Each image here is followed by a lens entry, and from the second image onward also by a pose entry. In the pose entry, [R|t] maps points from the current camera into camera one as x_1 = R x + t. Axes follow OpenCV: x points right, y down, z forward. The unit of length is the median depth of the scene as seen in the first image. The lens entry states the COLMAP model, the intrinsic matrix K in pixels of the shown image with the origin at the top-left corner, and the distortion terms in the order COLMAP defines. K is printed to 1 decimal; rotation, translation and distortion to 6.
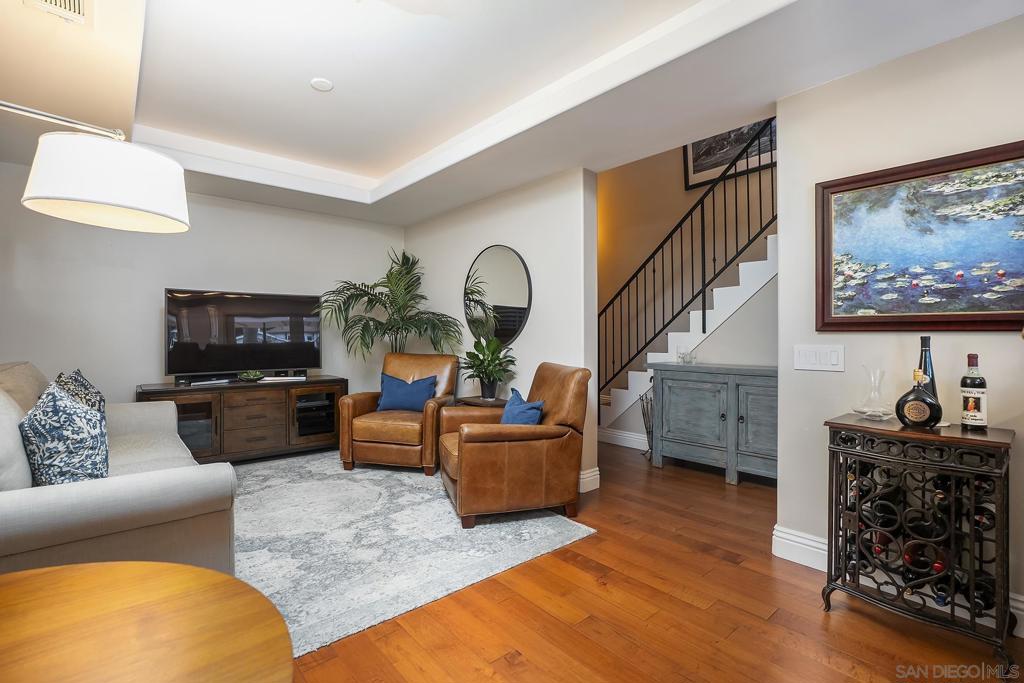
lens RADIAL K [[463.3, 0, 510.6], [0, 463.3, 333.8], [0, 0, 1]] dist [-0.038135, 0.013699]
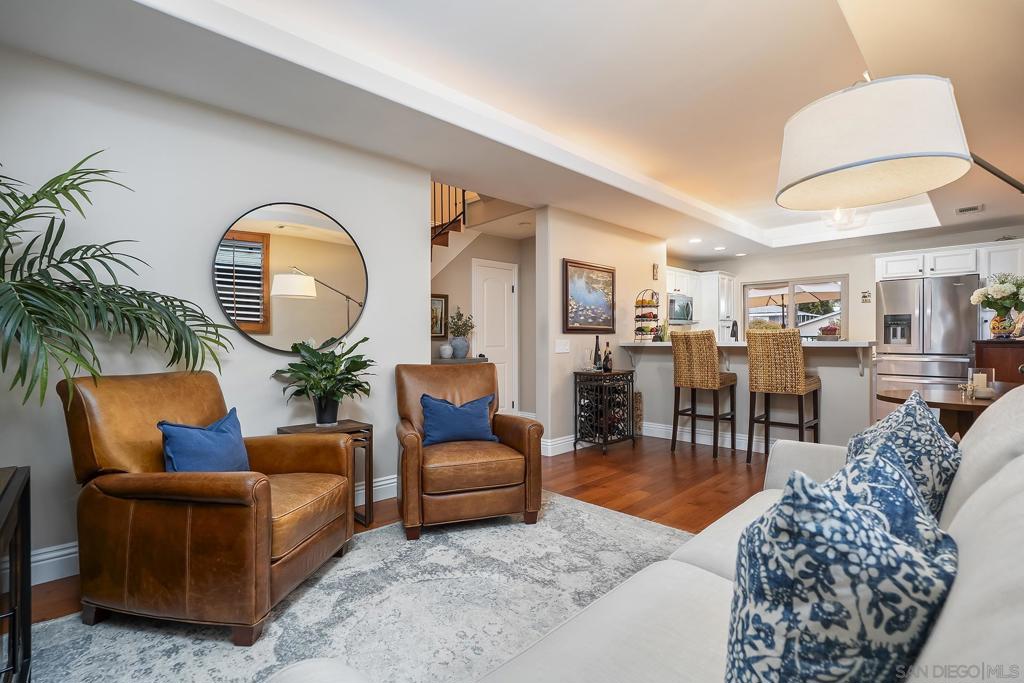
lens RADIAL K [[470.2, 0, 514.1], [0, 470.2, 338.0], [0, 0, 1]] dist [-0.019396, 0.001353]
pose [[-0.050069, -0.001006, 0.998745, -1.506669], [-0.002708, 0.999996, 0.000871, 0.017261], [-0.998742, -0.002661, -0.050072, 1.463323]]
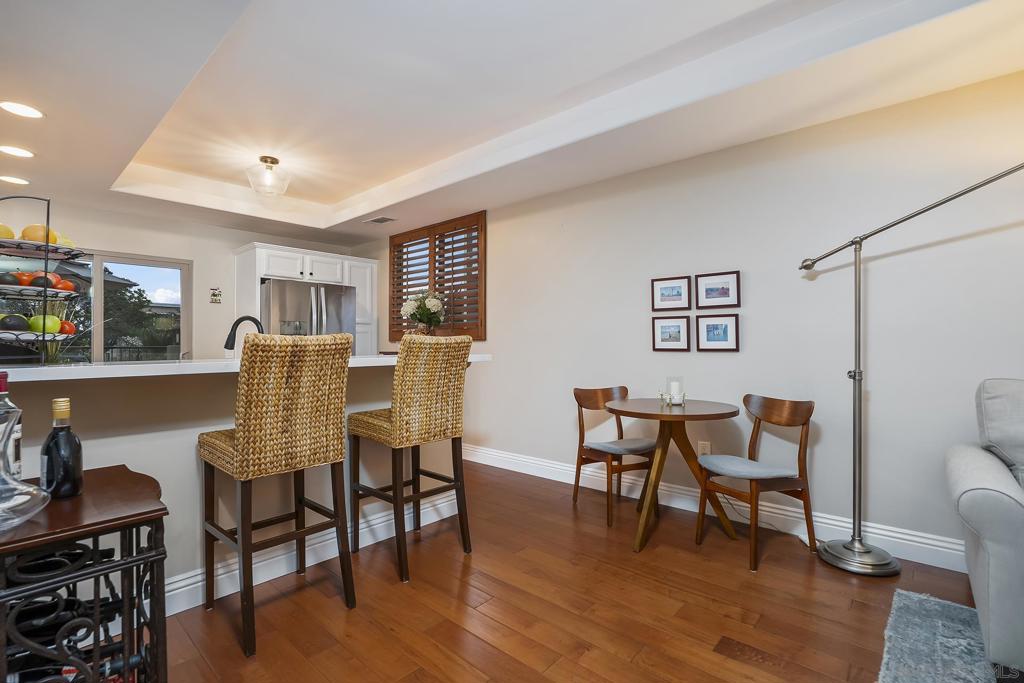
lens RADIAL K [[477.0, 0, 511.3], [0, 477.0, 346.4], [0, 0, 1]] dist [-0.039703, 0.023018]
pose [[-0.992647, 0.000182, -0.121041, 0.343200], [0.000956, 0.999979, -0.006334, 0.012448], [0.121037, -0.006403, -0.992627, 1.499012]]
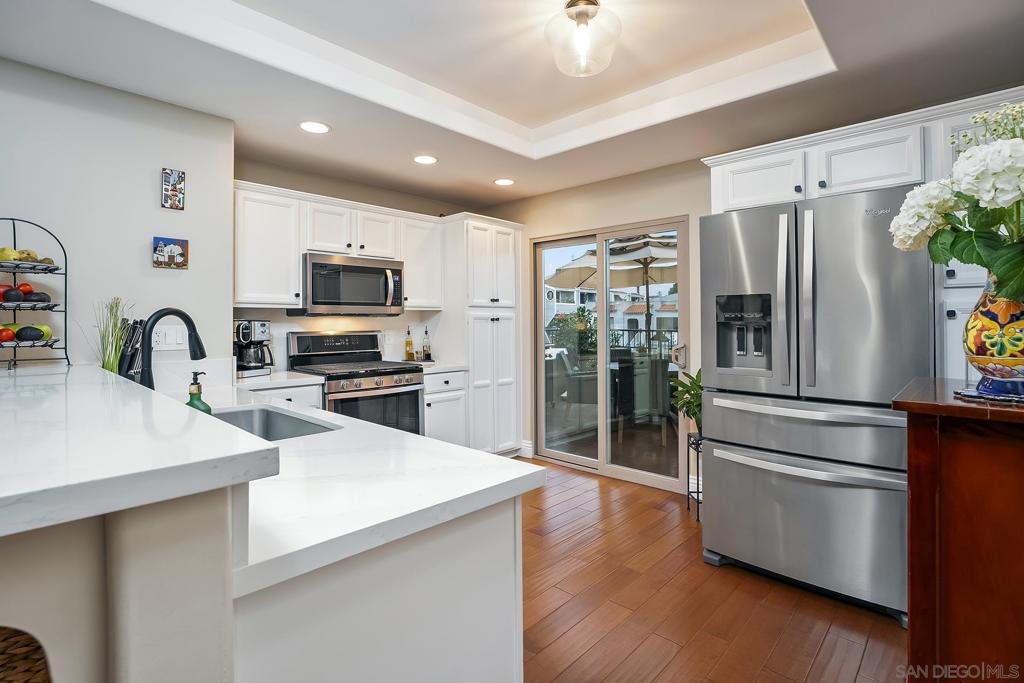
lens RADIAL K [[481.3, 0, 515.8], [0, 481.3, 316.4], [0, 0, 1]] dist [-0.019091, -0.000072]
pose [[-0.099126, 0.010343, 0.995021, 0.044811], [-0.005505, 0.999925, -0.010943, -0.058301], [-0.995060, -0.006562, -0.099062, -0.299164]]
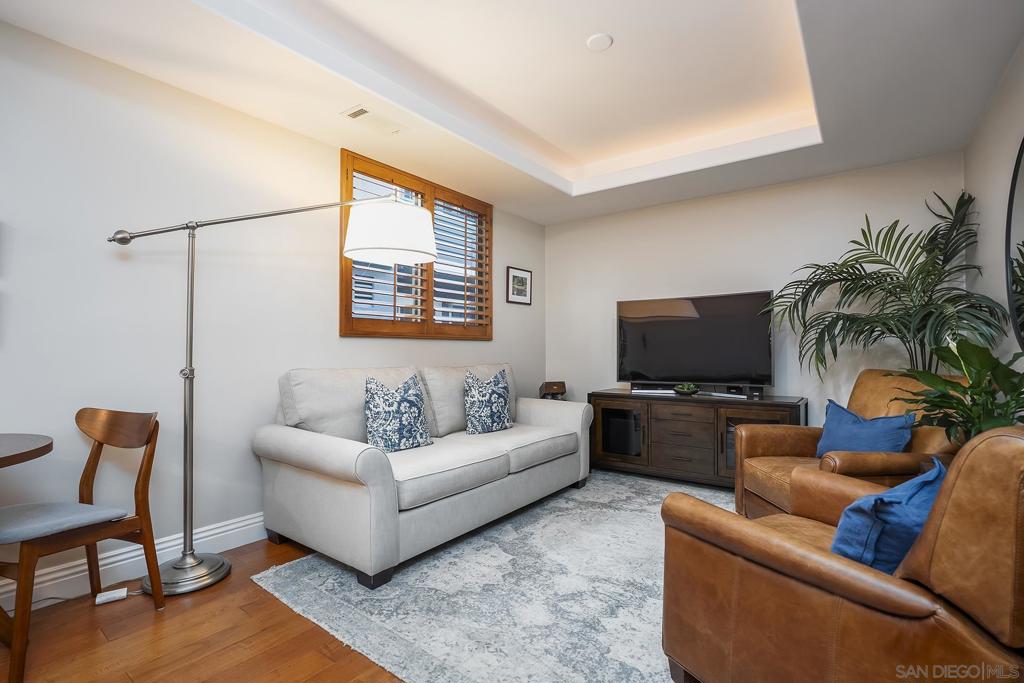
lens RADIAL K [[477.0, 0, 511.3], [0, 477.0, 346.4], [0, 0, 1]] dist [-0.039703, 0.023018]
pose [[0.213267, -0.014390, -0.976888, 0.549754], [0.007471, 0.999886, -0.013098, 0.036910], [0.976965, -0.004505, 0.213350, 0.918699]]
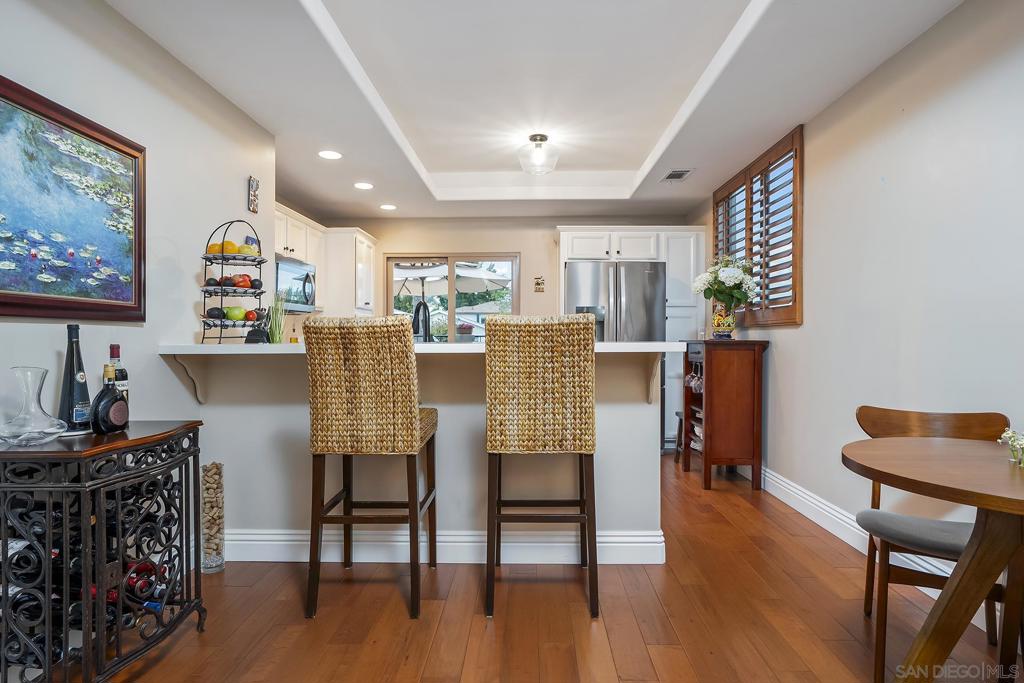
lens RADIAL K [[542.7, 0, 512.0], [0, 542.7, 341.5], [0, 0, 1]] dist [-0.005228, 0.013283]
pose [[-0.731011, -0.007344, 0.682326, -0.290258], [-0.006521, 0.999972, 0.003777, 0.025126], [-0.682334, -0.001689, -0.731038, 1.085328]]
